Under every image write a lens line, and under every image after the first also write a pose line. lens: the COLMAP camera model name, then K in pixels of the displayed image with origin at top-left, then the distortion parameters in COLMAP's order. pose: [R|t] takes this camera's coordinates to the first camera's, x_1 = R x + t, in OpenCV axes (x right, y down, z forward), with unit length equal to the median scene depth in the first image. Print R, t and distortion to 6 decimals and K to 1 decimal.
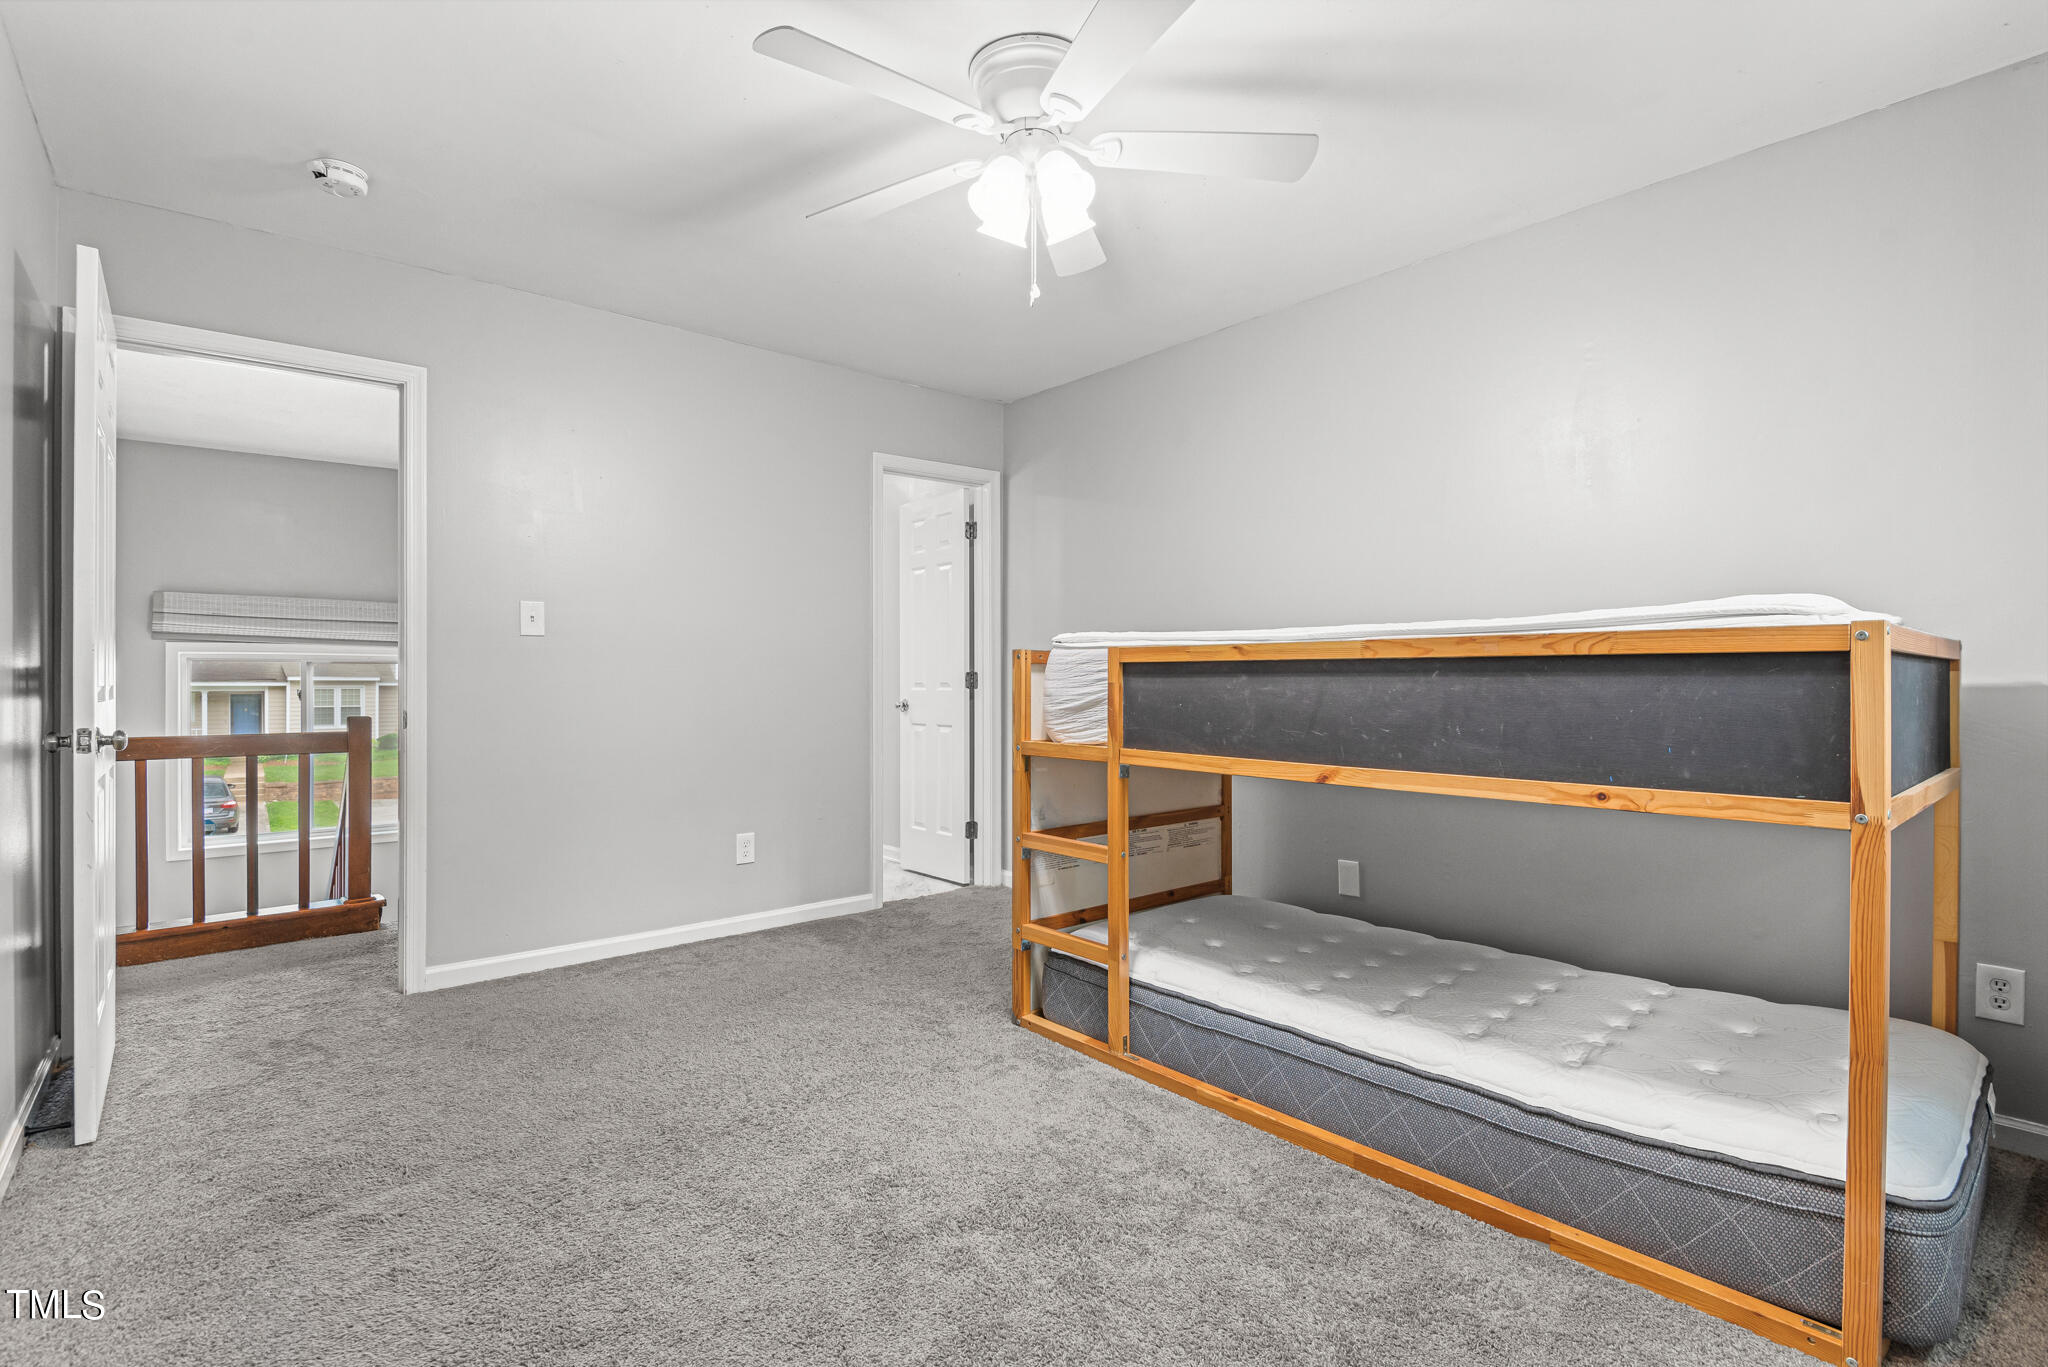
lens RADIAL K [[955.4, 0, 1025.9], [0, 955.4, 678.0], [0, 0, 1]] dist [-0.002043, -0.000745]
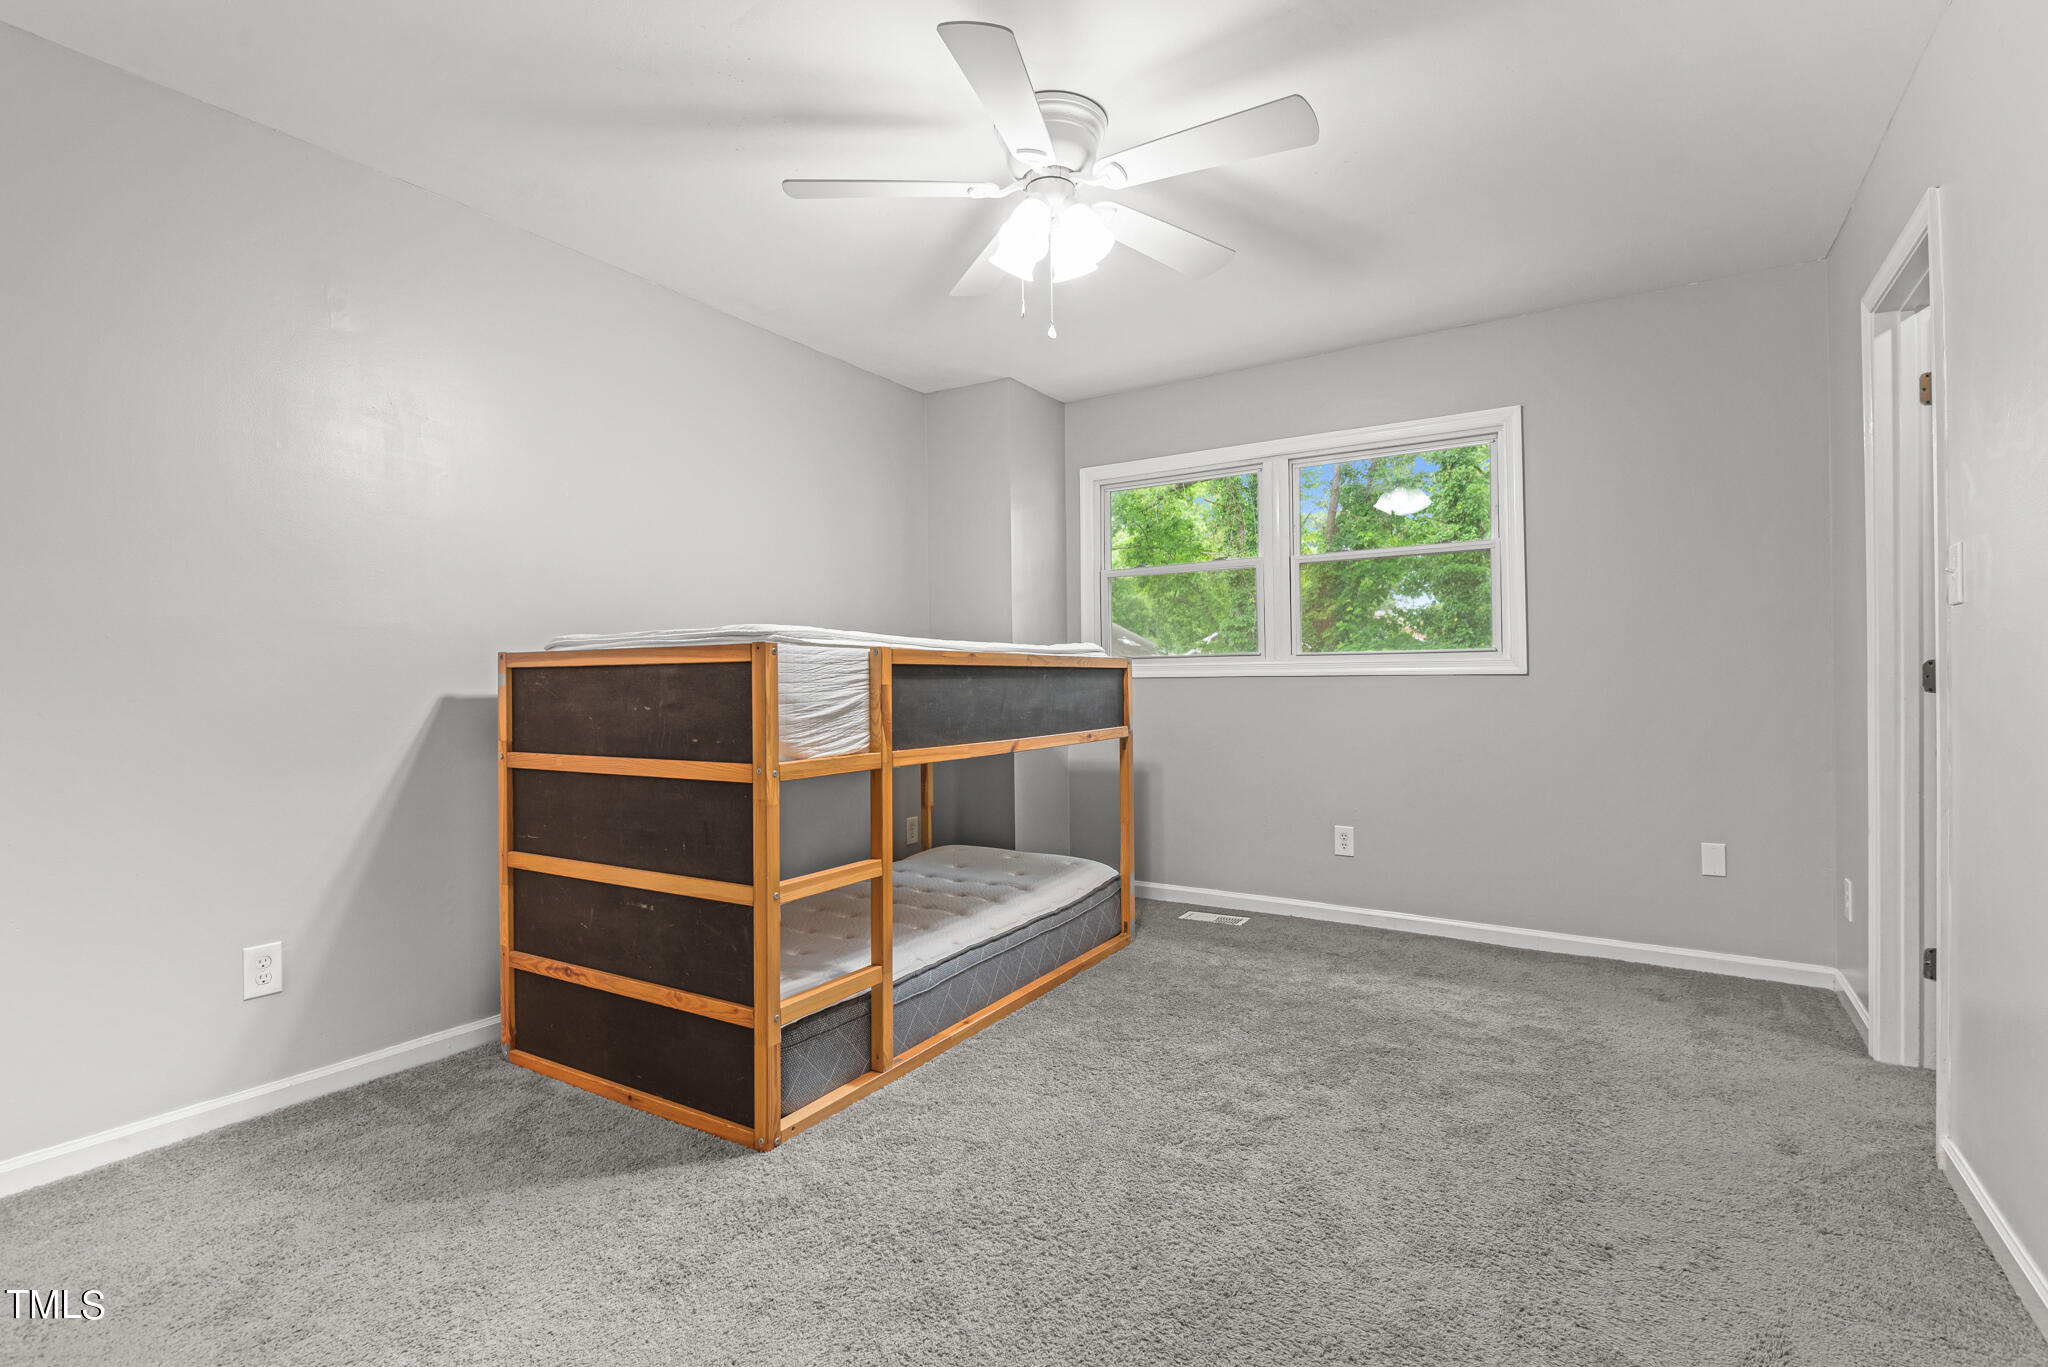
lens RADIAL K [[955.4, 0, 1025.9], [0, 955.4, 678.0], [0, 0, 1]] dist [-0.002043, -0.000745]
pose [[-0.311540, 0.003313, 0.950227, -0.875819], [0.004601, 0.999987, -0.001978, 0.000719], [-0.950222, 0.003755, -0.311551, 1.176672]]
